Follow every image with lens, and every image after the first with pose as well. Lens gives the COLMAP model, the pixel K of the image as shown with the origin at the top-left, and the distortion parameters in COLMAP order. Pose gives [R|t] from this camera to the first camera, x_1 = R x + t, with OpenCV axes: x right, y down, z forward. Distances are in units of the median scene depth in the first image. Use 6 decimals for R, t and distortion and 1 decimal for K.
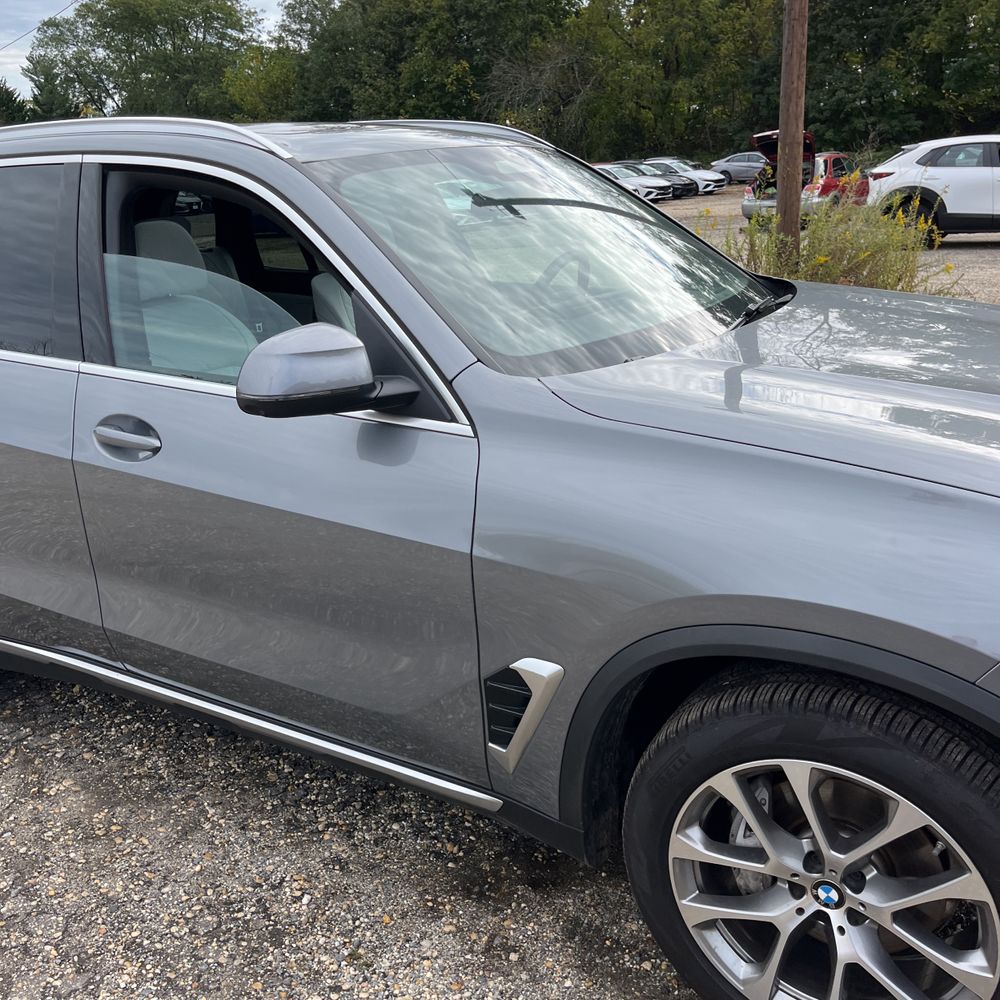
lens RADIAL K [[1004.4, 0, 500.4], [0, 1004.4, 498.5], [0, 0, 1]] dist [0.051211, -0.079357]
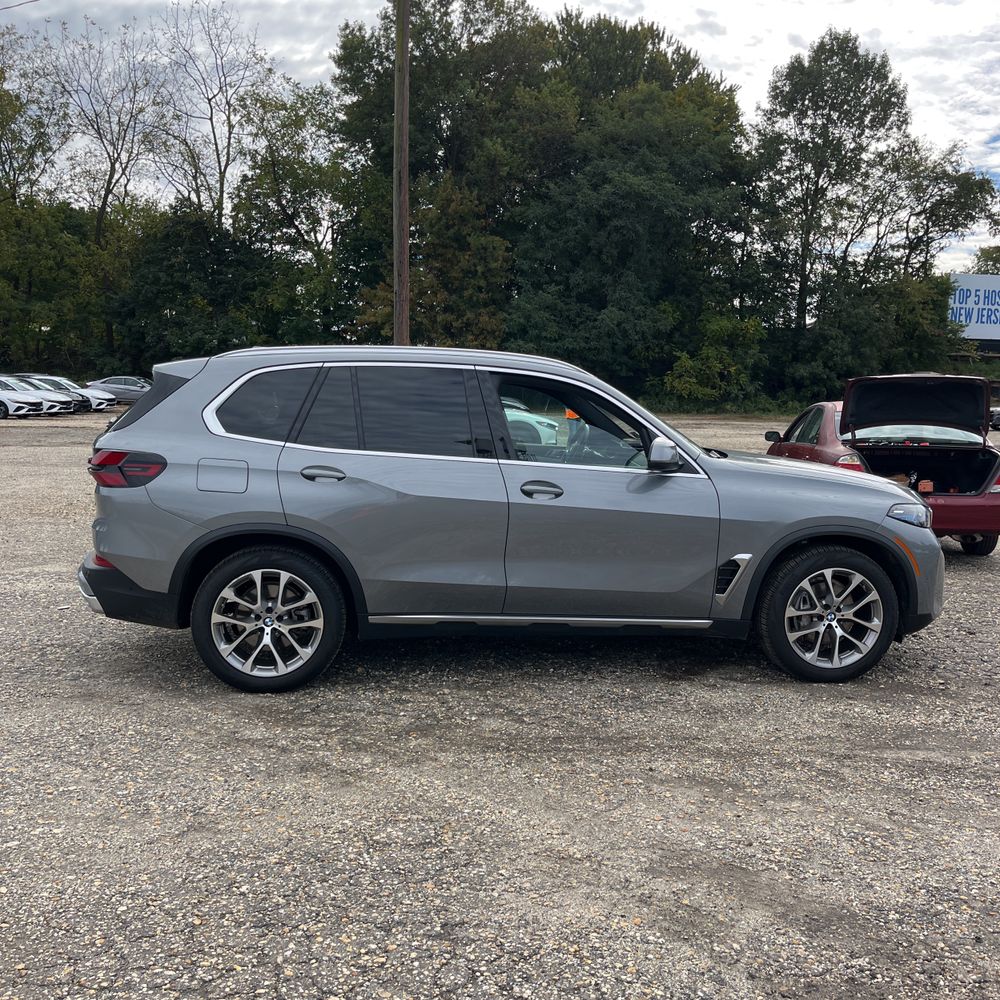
lens RADIAL K [[1019.3, 0, 493.3], [0, 1019.3, 512.2], [0, 0, 1]] dist [0.031378, -0.035815]
pose [[0.788484, -0.000348, 0.615055, -0.136029], [0.125619, 0.979012, -0.160486, 0.024890], [-0.602090, 0.203803, 0.771979, -0.049268]]
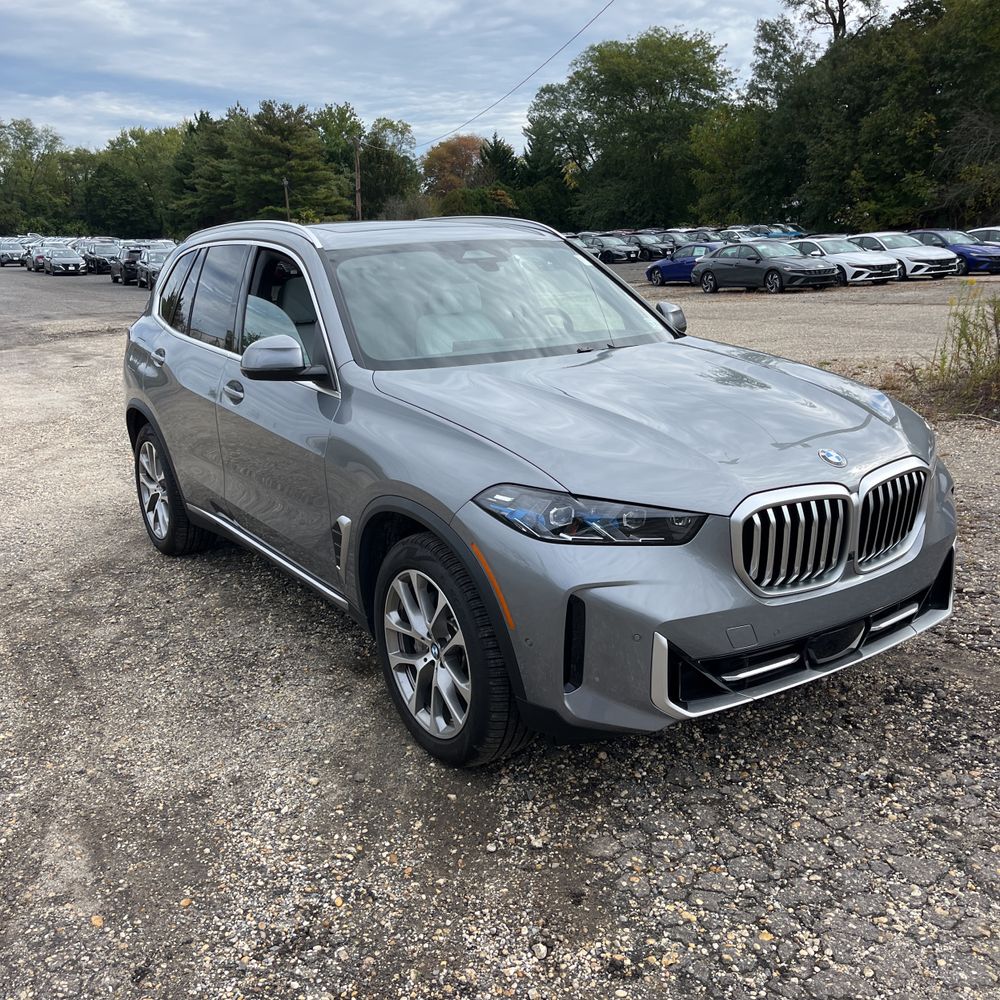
lens RADIAL K [[1019.3, 0, 493.3], [0, 1019.3, 512.2], [0, 0, 1]] dist [0.031378, -0.035815]
pose [[0.895268, 0.140168, -0.422904, 0.065363], [-0.154532, 0.987988, 0.000323, 0.006605], [0.417869, 0.065063, 0.906174, -0.037782]]
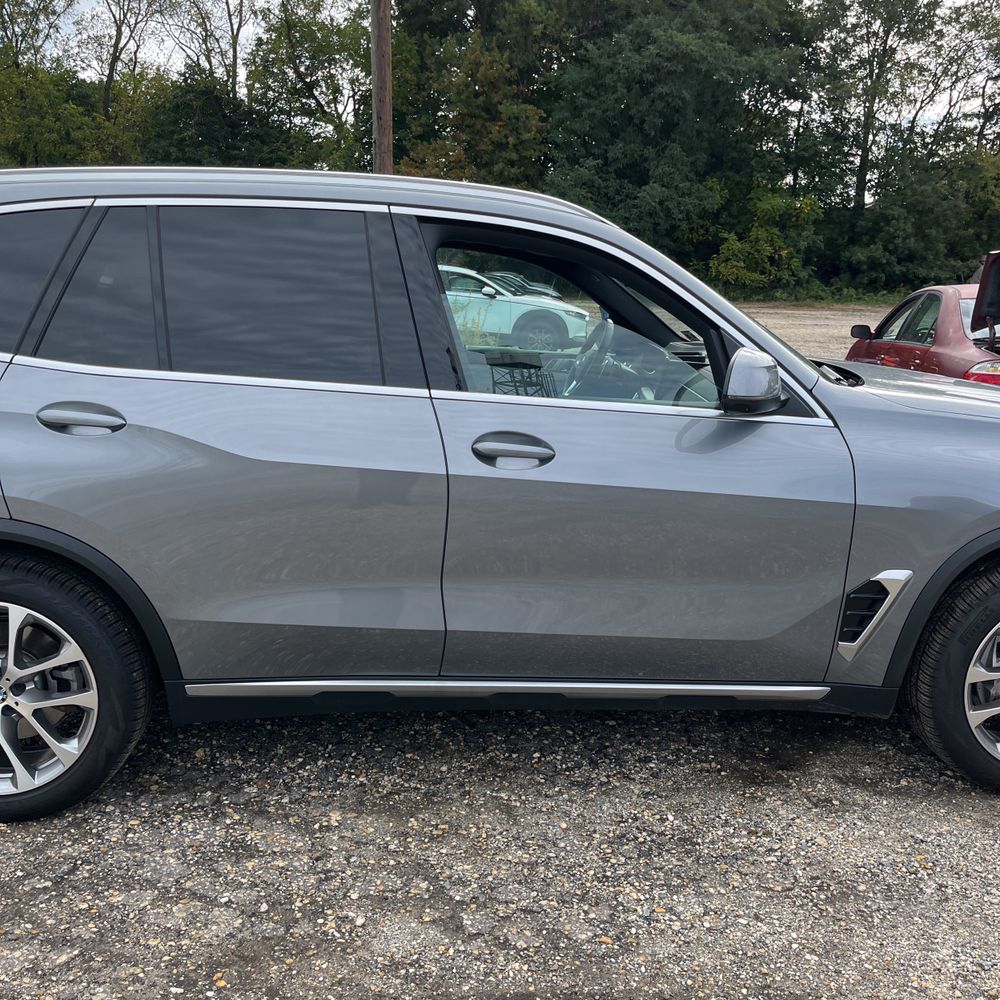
lens RADIAL K [[1019.3, 0, 493.3], [0, 1019.3, 512.2], [0, 0, 1]] dist [0.031378, -0.035815]
pose [[0.809342, -0.058541, 0.584414, -0.079437], [0.114169, 0.991722, -0.058769, 0.005695], [-0.576135, 0.114286, 0.809325, 0.005507]]
